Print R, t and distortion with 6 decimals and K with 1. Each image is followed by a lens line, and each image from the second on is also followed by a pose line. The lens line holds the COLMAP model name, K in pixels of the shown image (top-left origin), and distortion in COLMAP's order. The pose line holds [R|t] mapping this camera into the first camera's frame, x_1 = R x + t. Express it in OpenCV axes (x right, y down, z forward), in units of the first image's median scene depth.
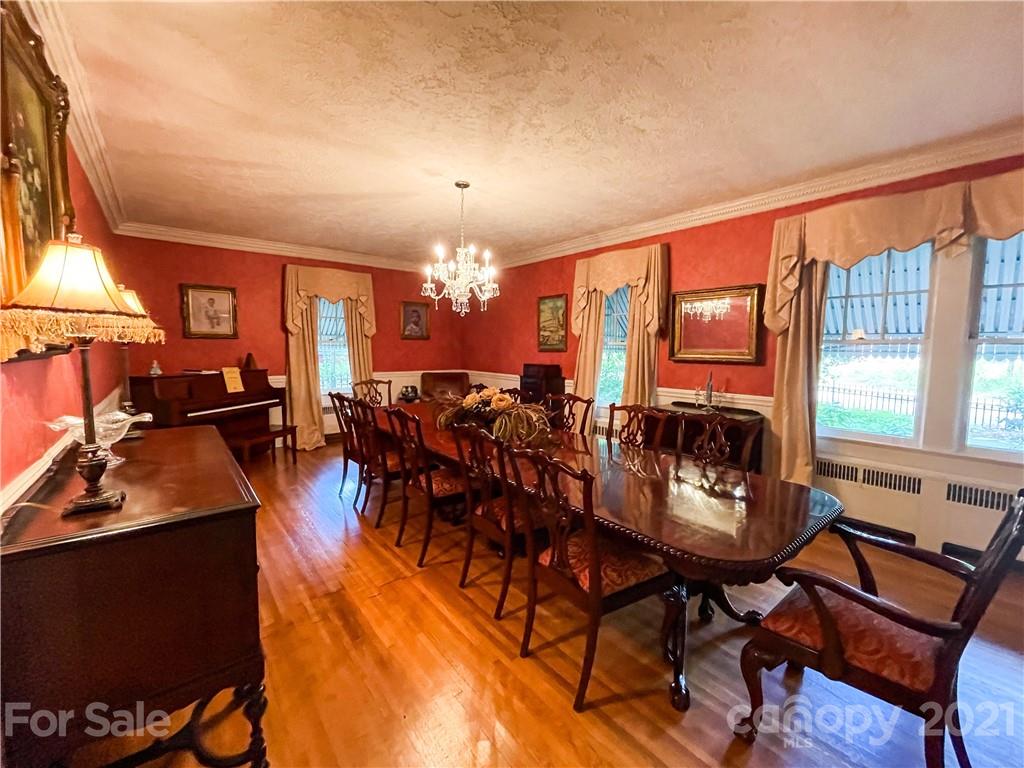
lens RADIAL K [[420.8, 0, 511.8], [0, 420.8, 387.0], [0, 0, 1]] dist [-0.007659, 0.000110]
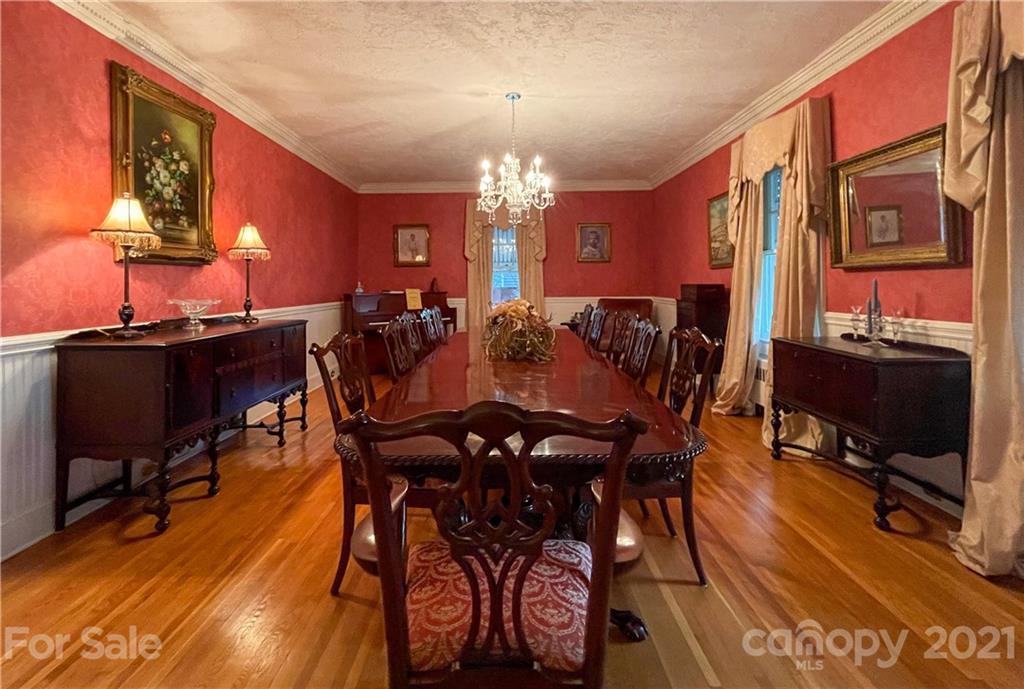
lens RADIAL K [[474.8, 0, 501.1], [0, 474.8, 286.3], [0, 0, 1]] dist [-0.003296, 0.000398]
pose [[0.768419, -0.012953, -0.639816, 0.415917], [-0.044222, 0.996330, -0.073282, 0.036142], [0.638417, 0.084605, 0.765027, 0.114615]]
